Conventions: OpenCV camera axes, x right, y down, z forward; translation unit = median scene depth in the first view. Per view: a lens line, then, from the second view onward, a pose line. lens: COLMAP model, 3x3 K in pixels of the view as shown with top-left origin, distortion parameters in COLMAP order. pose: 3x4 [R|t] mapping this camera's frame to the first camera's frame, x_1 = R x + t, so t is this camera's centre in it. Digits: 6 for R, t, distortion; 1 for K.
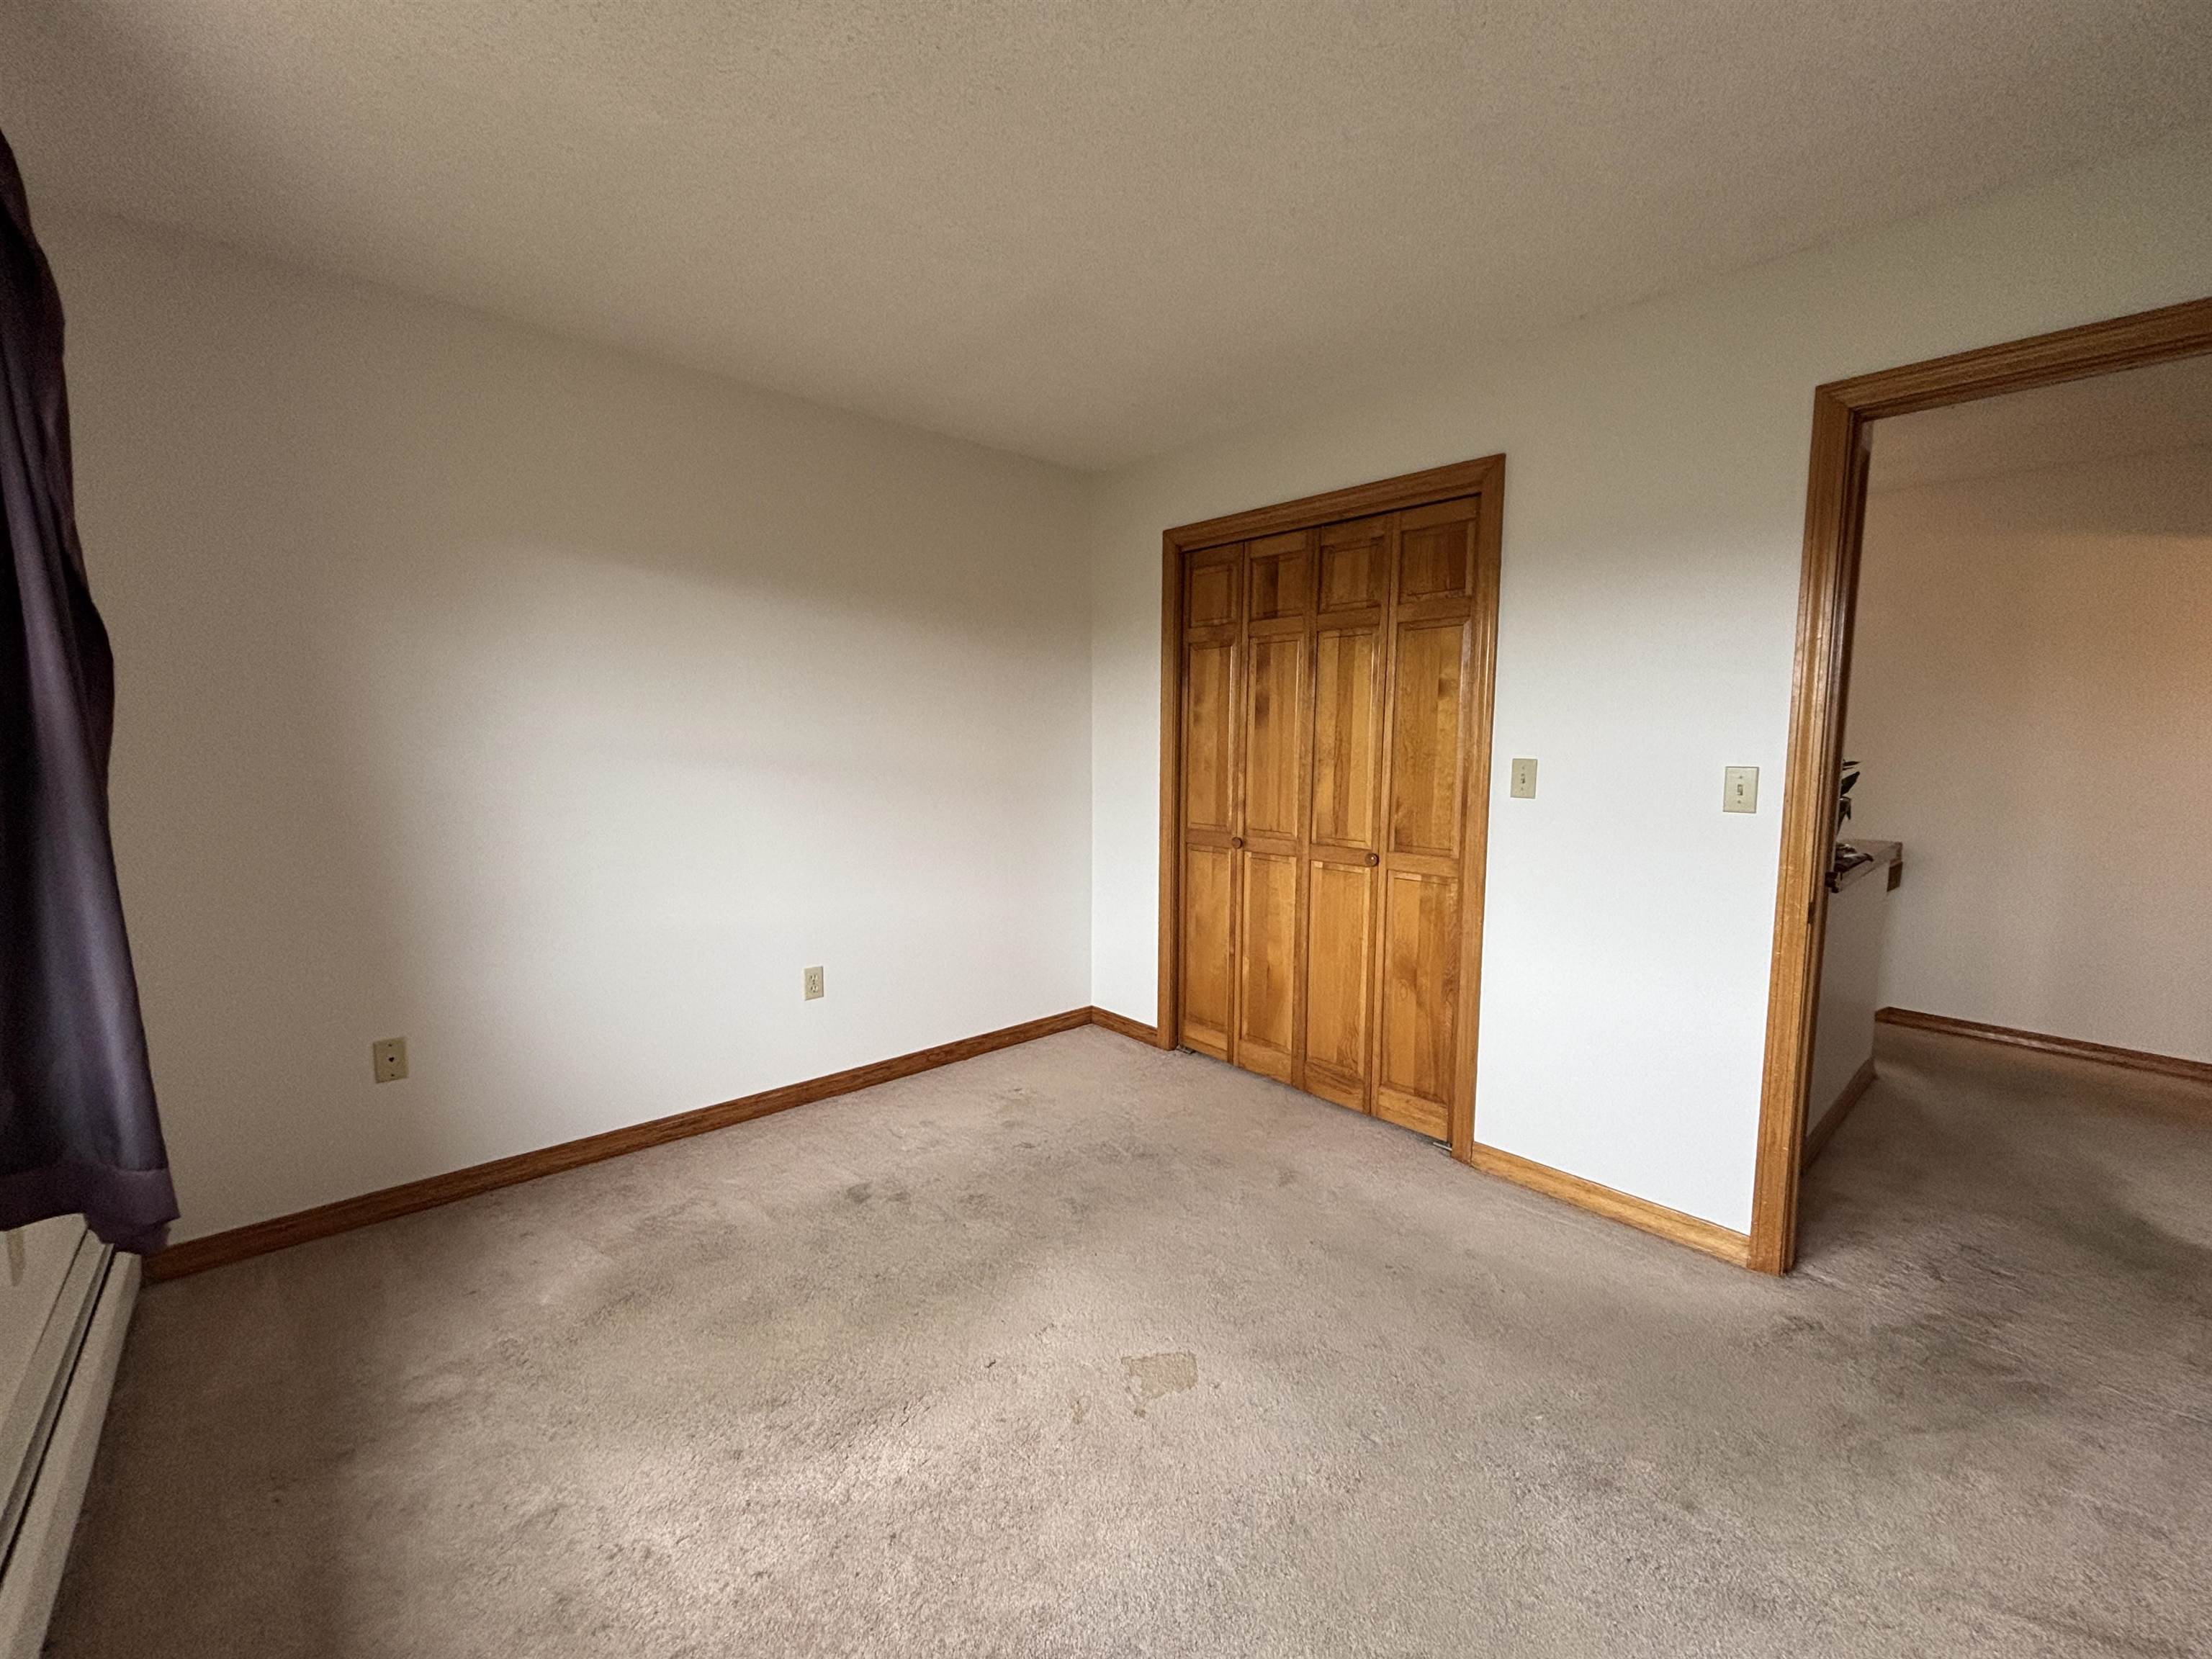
lens RADIAL K [[892.8, 0, 1096.1], [0, 892.8, 830.1], [0, 0, 1]] dist [0.014597, -0.000176]
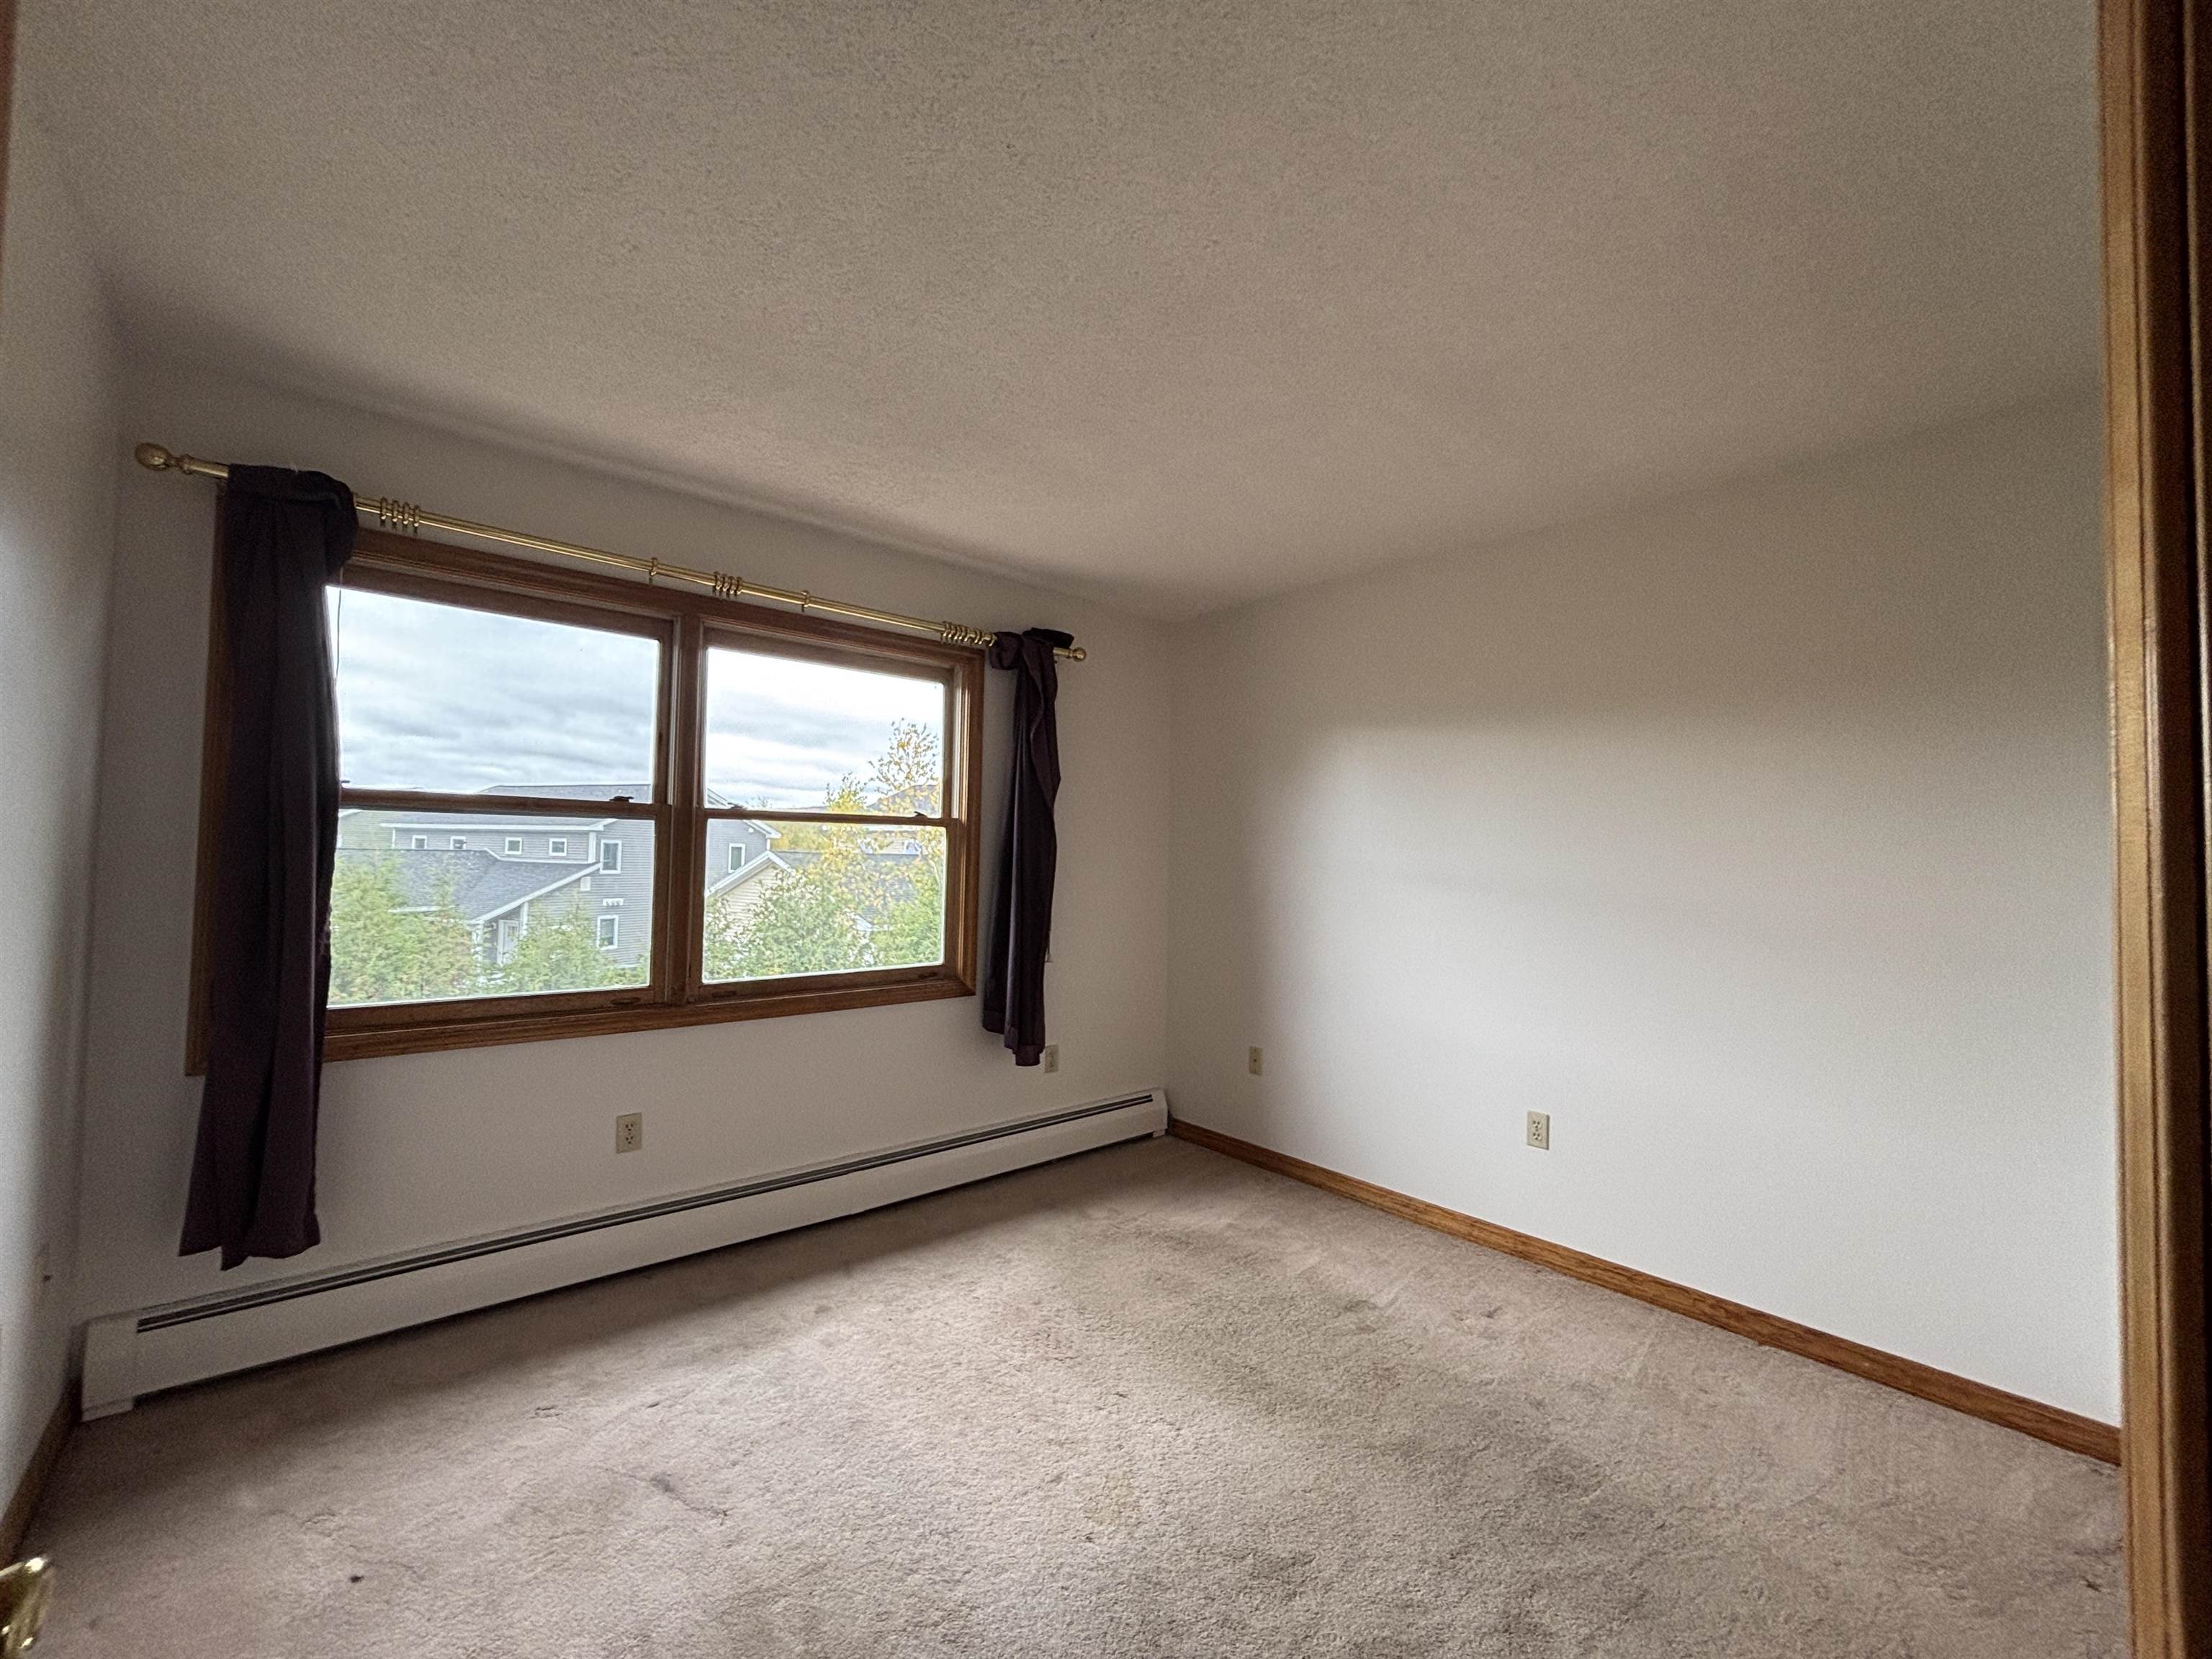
lens RADIAL K [[892.8, 0, 1096.1], [0, 892.8, 830.1], [0, 0, 1]] dist [0.014597, -0.000176]
pose [[0.005258, -0.032703, -0.999451, 0.756996], [-0.124766, 0.991634, -0.033104, -0.058855], [0.992172, 0.124872, 0.001134, 0.624532]]
